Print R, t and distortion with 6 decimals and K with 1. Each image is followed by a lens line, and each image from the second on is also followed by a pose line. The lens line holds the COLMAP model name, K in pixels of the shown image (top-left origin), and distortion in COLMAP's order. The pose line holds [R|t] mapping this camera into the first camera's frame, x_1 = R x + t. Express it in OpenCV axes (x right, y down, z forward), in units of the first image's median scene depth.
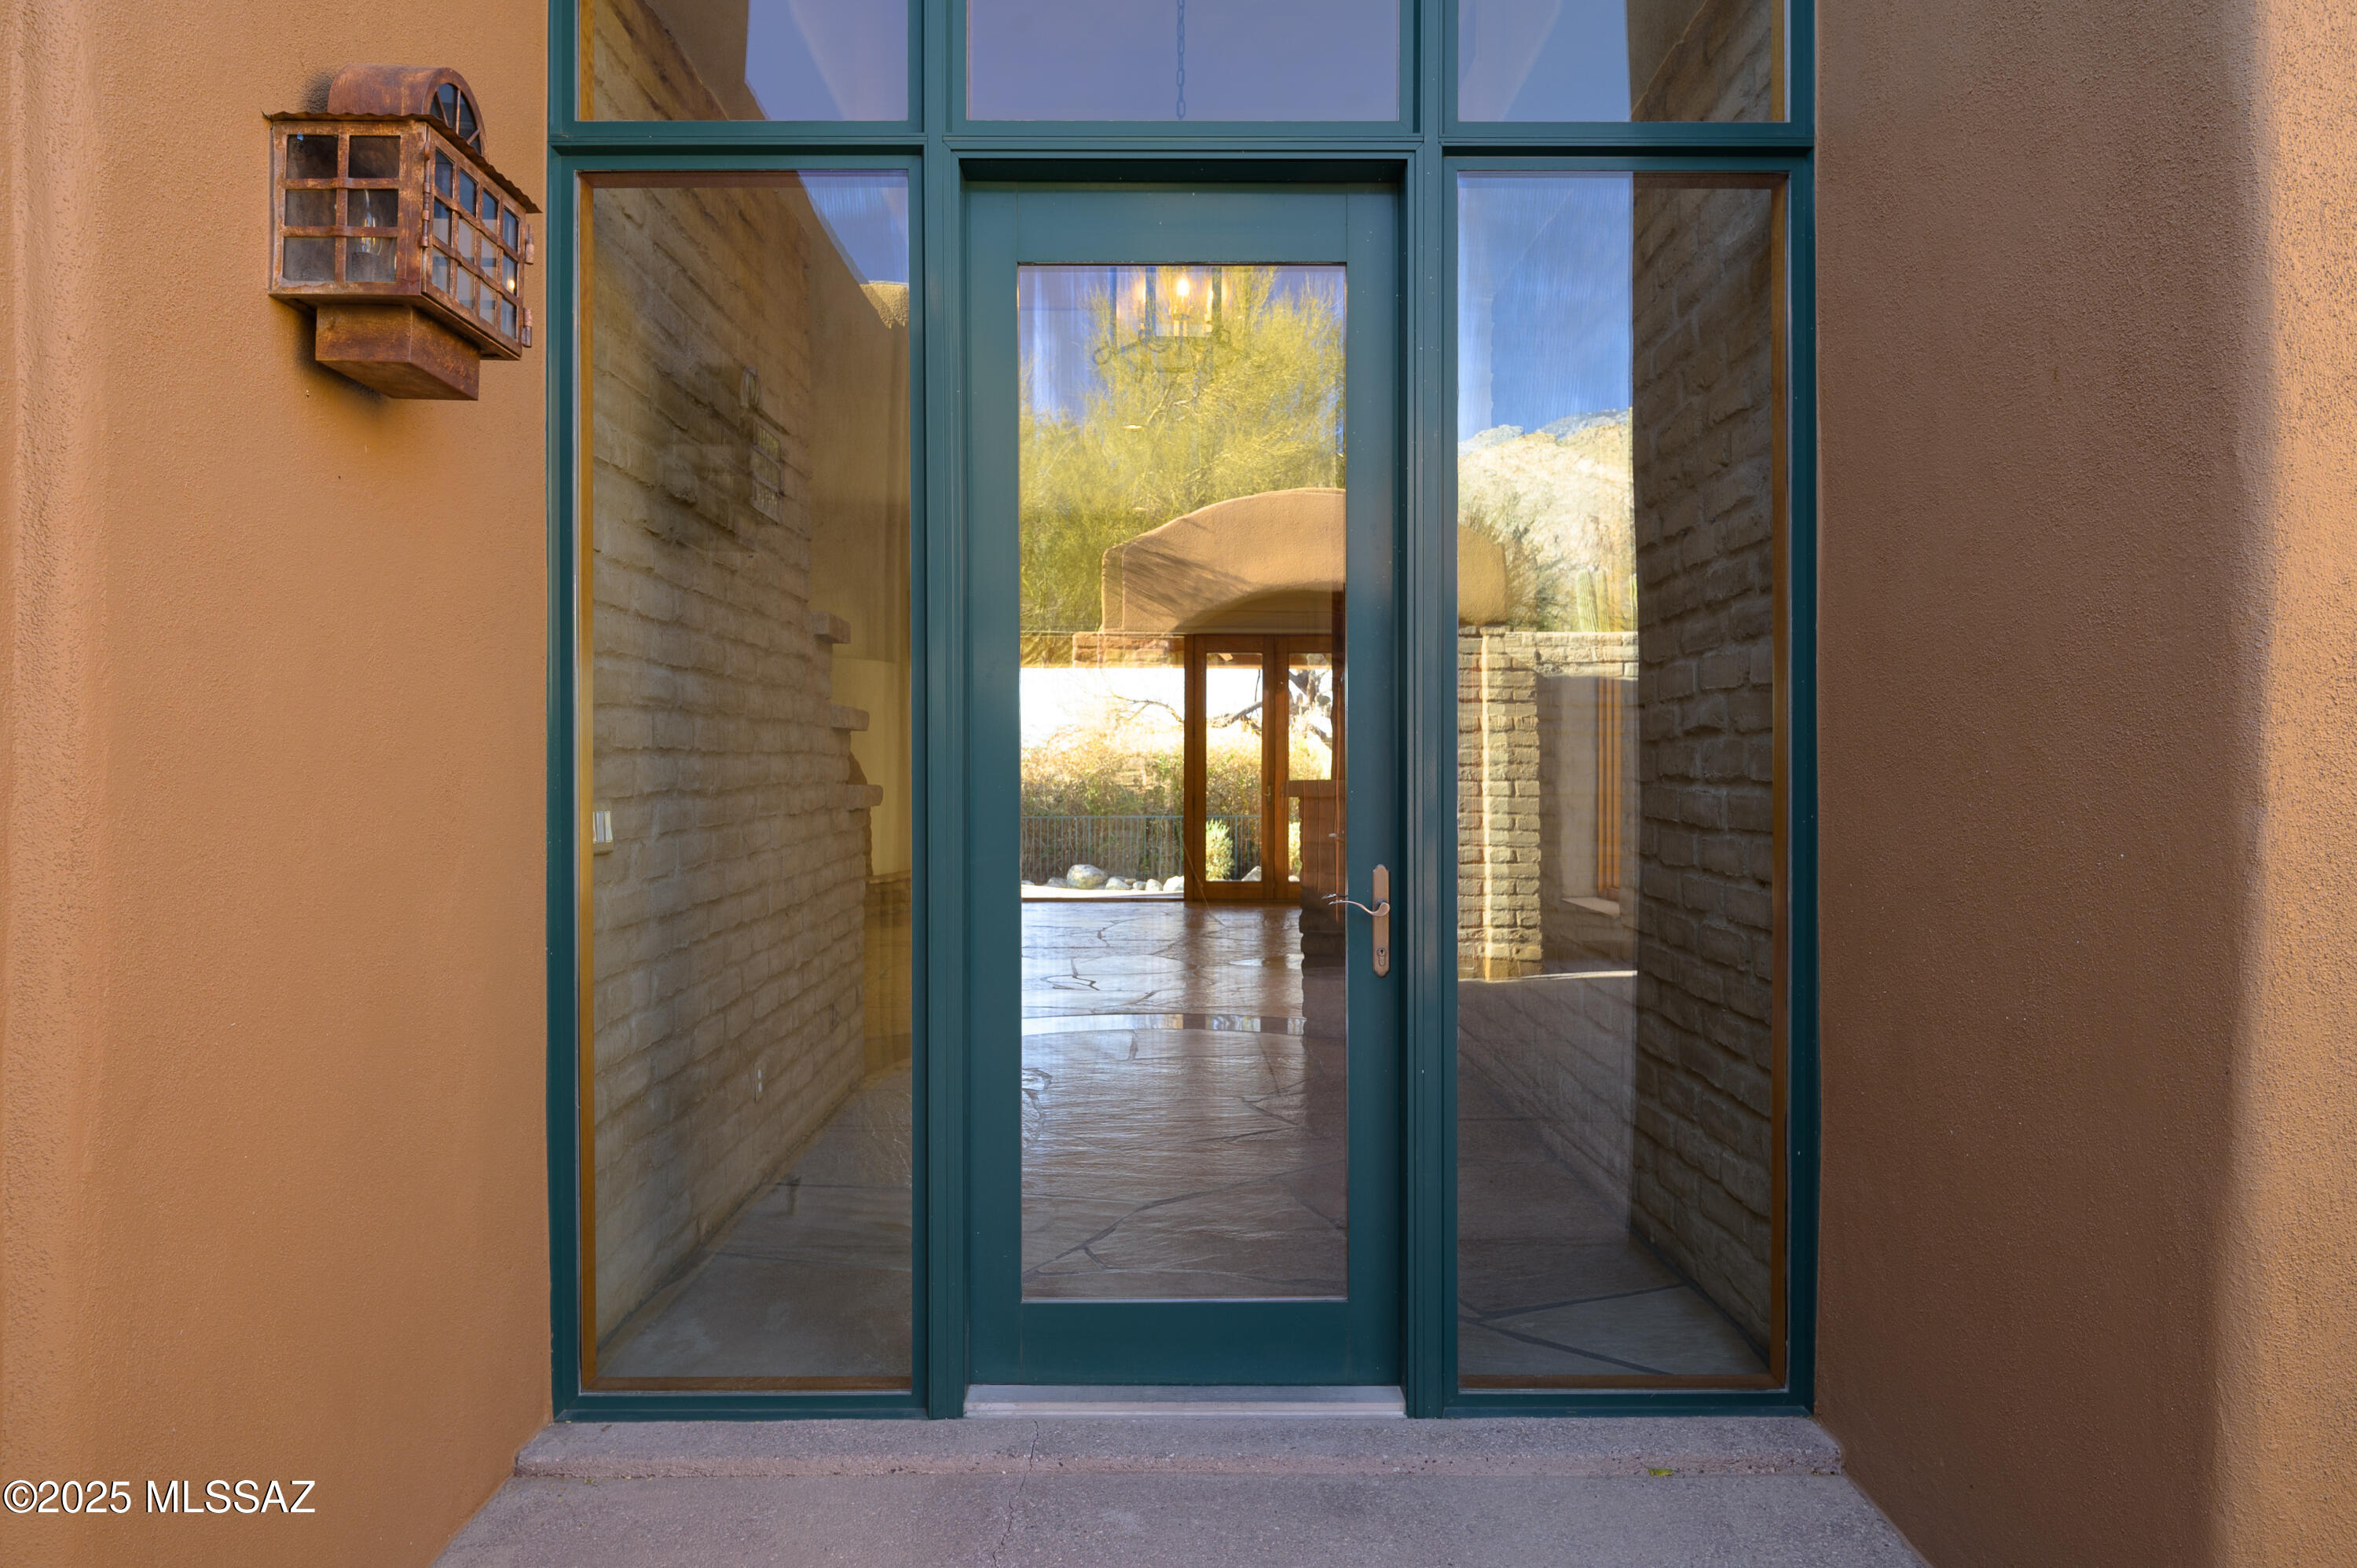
lens RADIAL K [[1566.6, 0, 1184.4], [0, 1566.6, 770.3], [0, 0, 1]] dist [0.003768, 0.000574]
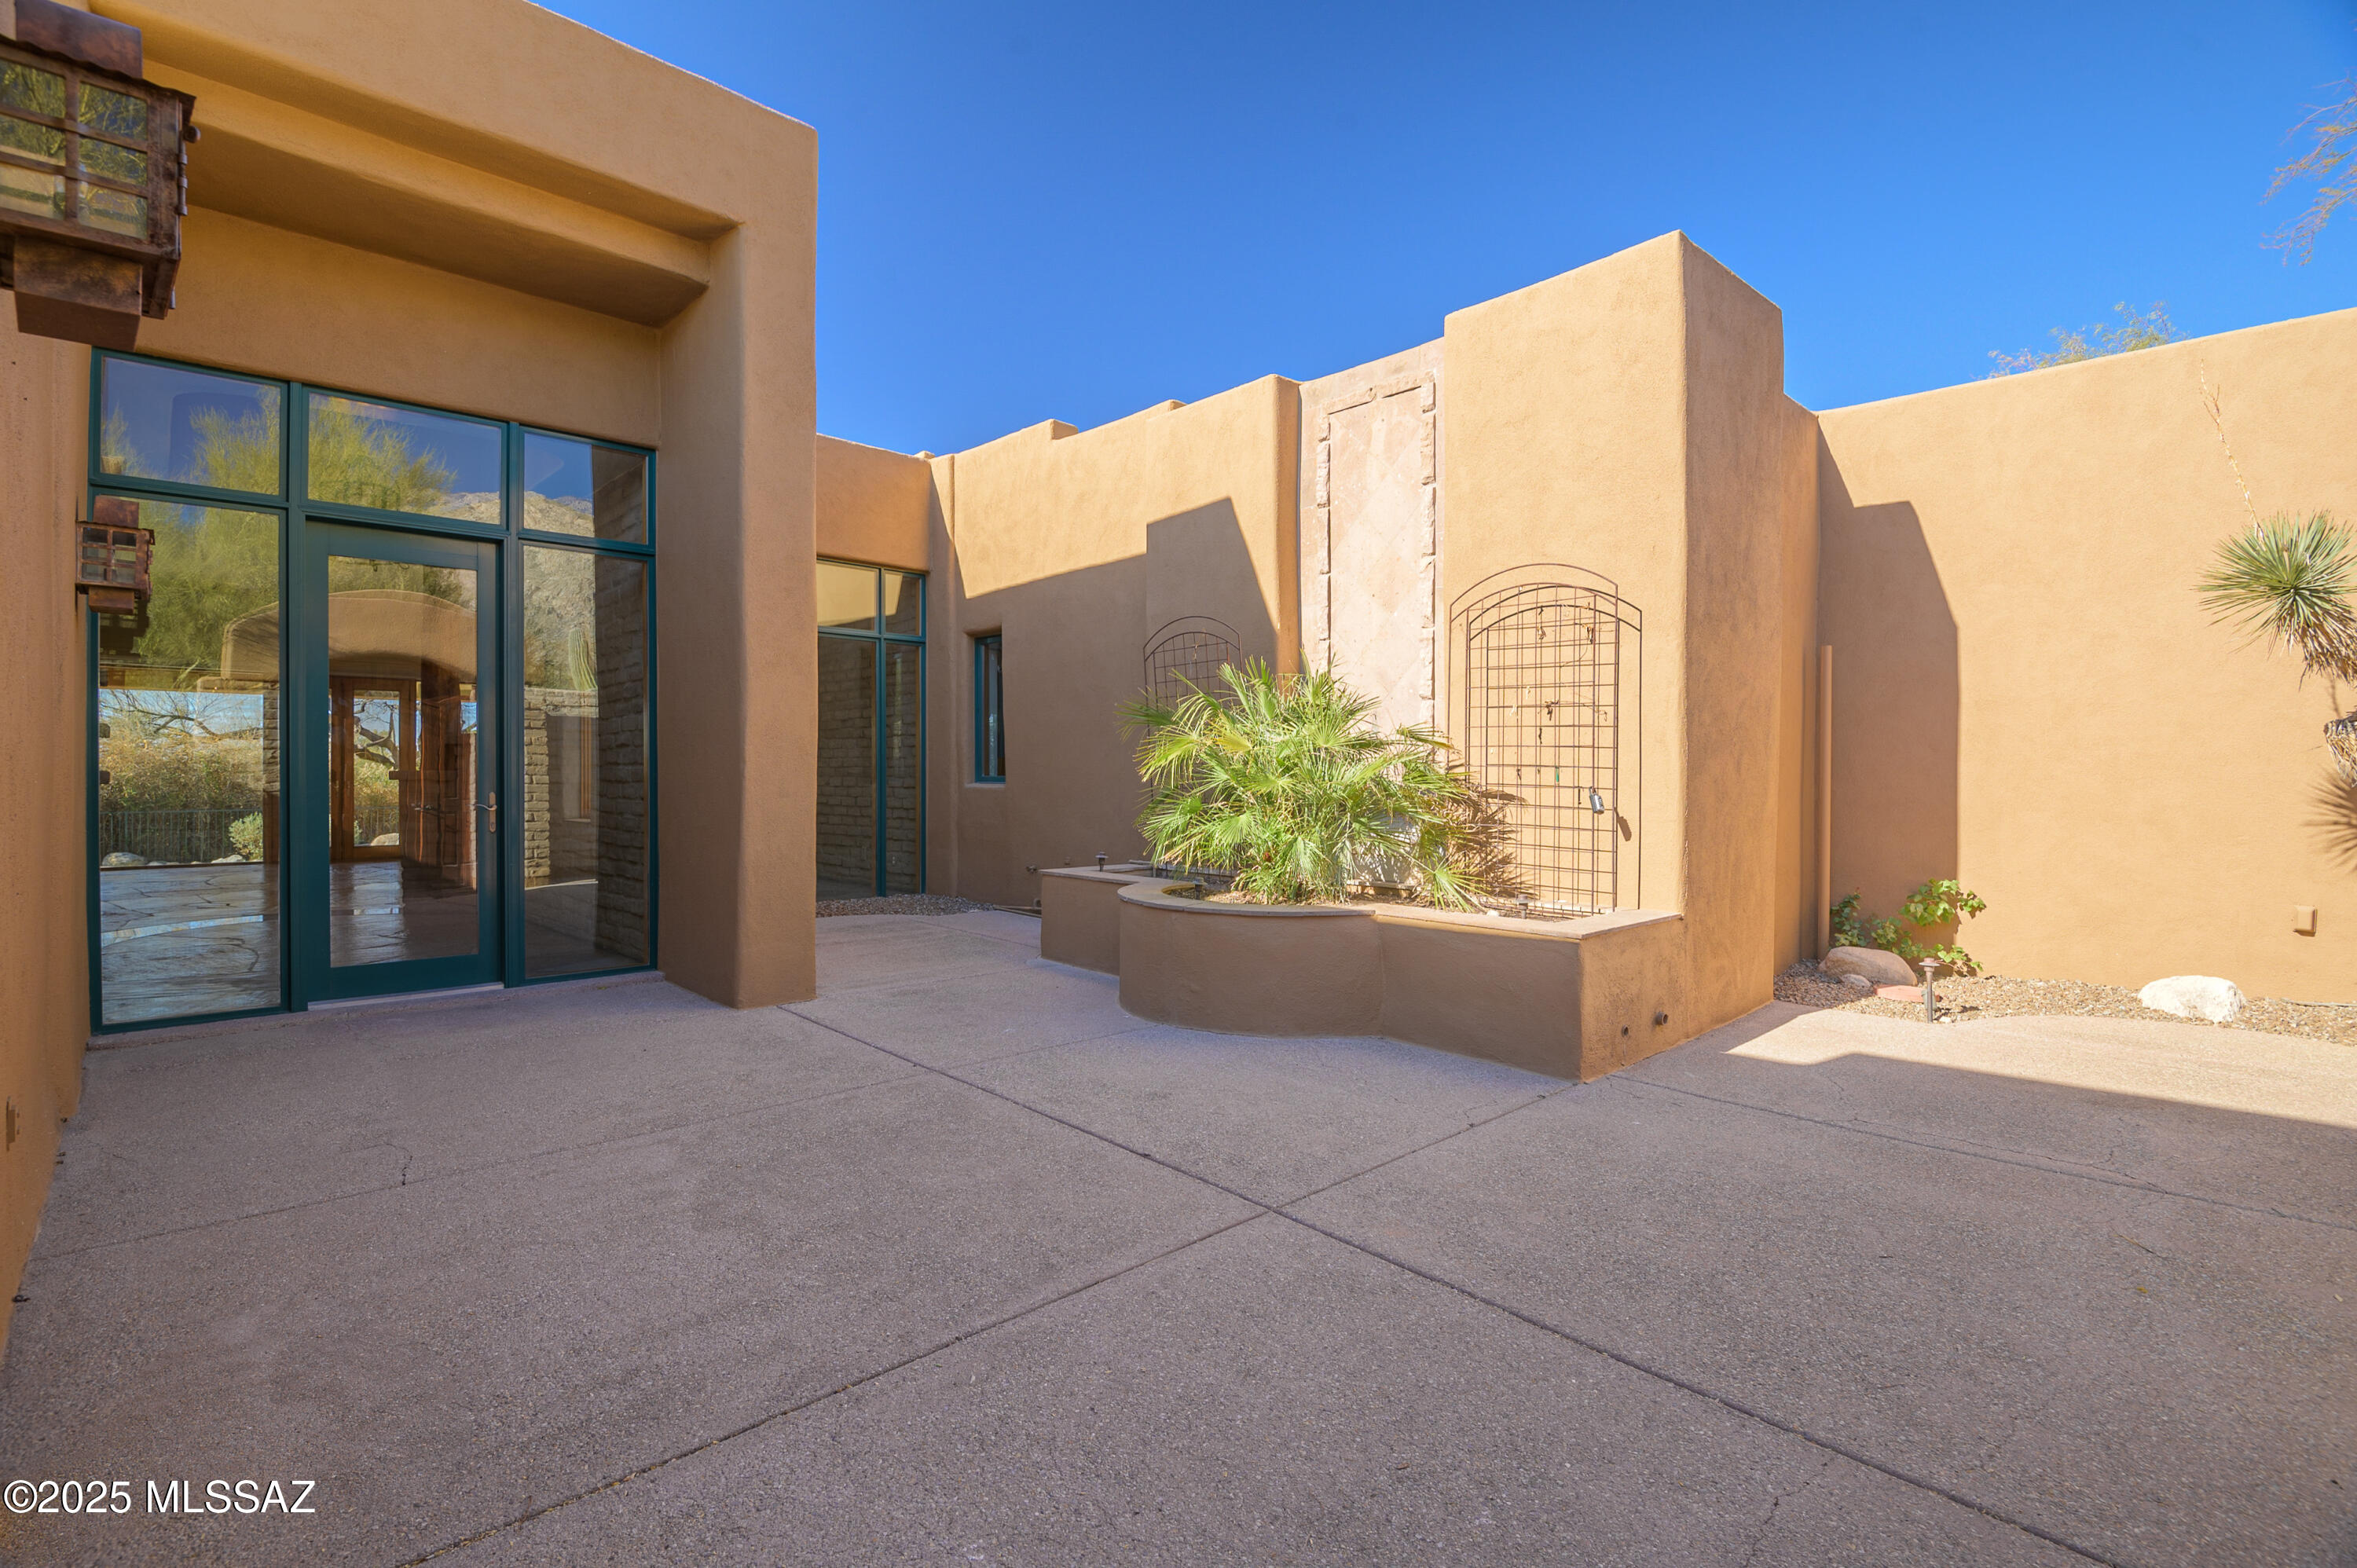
lens RADIAL K [[1073.7, 0, 1171.7], [0, 1073.7, 786.4], [0, 0, 1]] dist [-0.018583, -0.002279]
pose [[0.726596, -0.006111, 0.687037, -0.236198], [0.000545, 0.999965, 0.008317, 0.029363], [-0.687064, -0.005669, 0.726574, -0.949056]]
